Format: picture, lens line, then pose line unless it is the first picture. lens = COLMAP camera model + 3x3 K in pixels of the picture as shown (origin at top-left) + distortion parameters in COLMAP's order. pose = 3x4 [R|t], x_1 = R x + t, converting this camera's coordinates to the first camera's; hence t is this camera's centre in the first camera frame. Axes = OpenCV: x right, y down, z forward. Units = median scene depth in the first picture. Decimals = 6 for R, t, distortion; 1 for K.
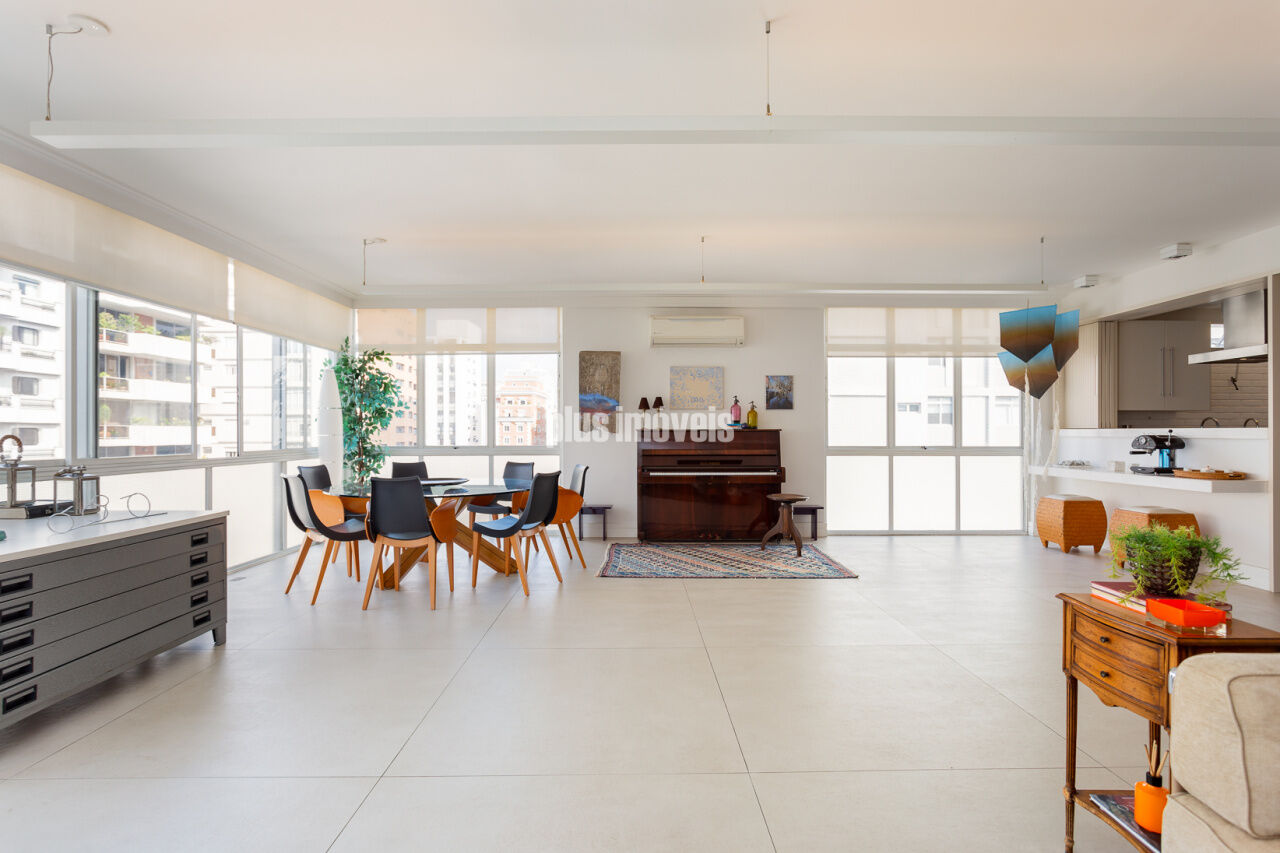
lens RADIAL K [[621.6, 0, 640.0], [0, 621.6, 426.5], [0, 0, 1]] dist [-0.014158, 0.000426]
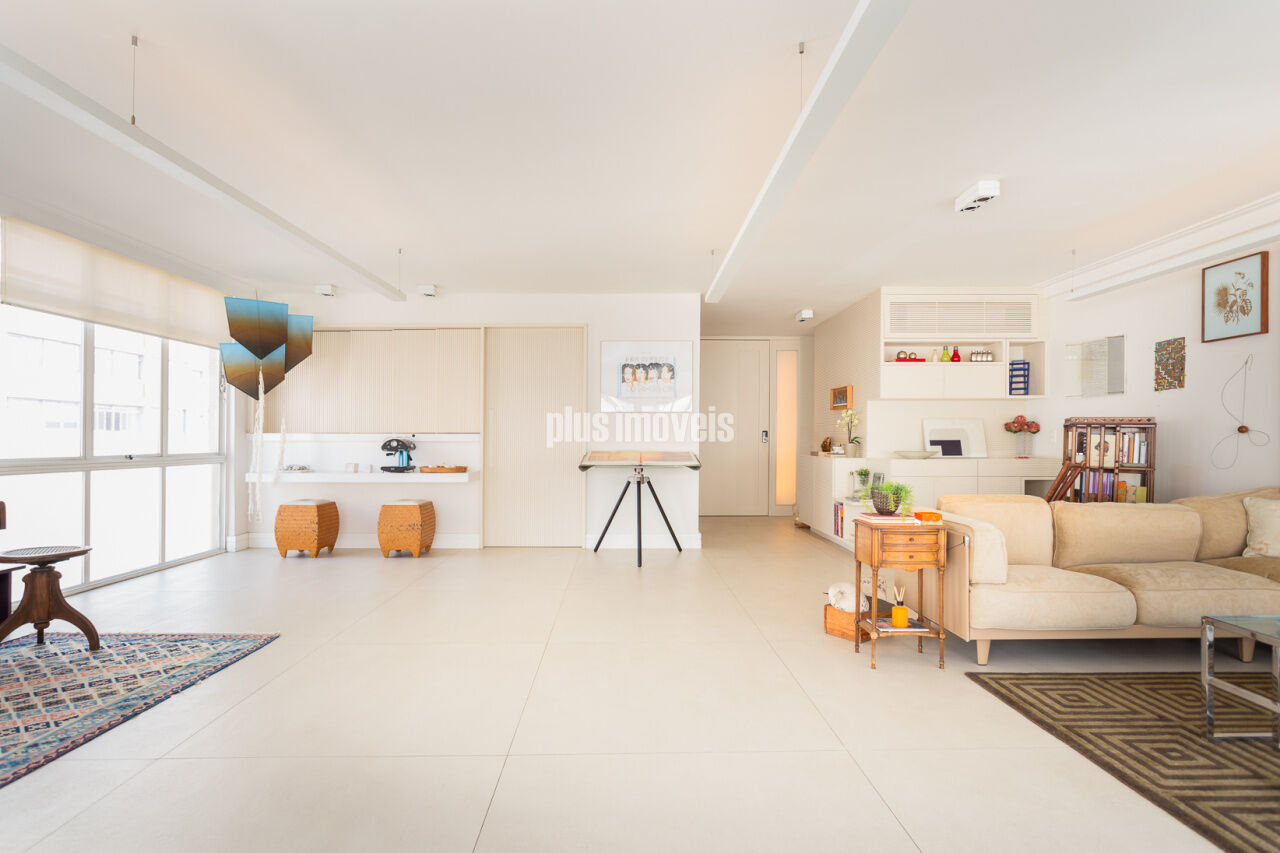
lens RADIAL K [[626.1, 0, 636.5], [0, 626.1, 432.1], [0, 0, 1]] dist [-0.012265, 0.001096]
pose [[-0.008619, 0.012608, 0.999883, -0.286515], [-0.011025, 0.999859, -0.012703, 0.008773], [-0.999902, -0.011133, -0.008479, 0.440227]]
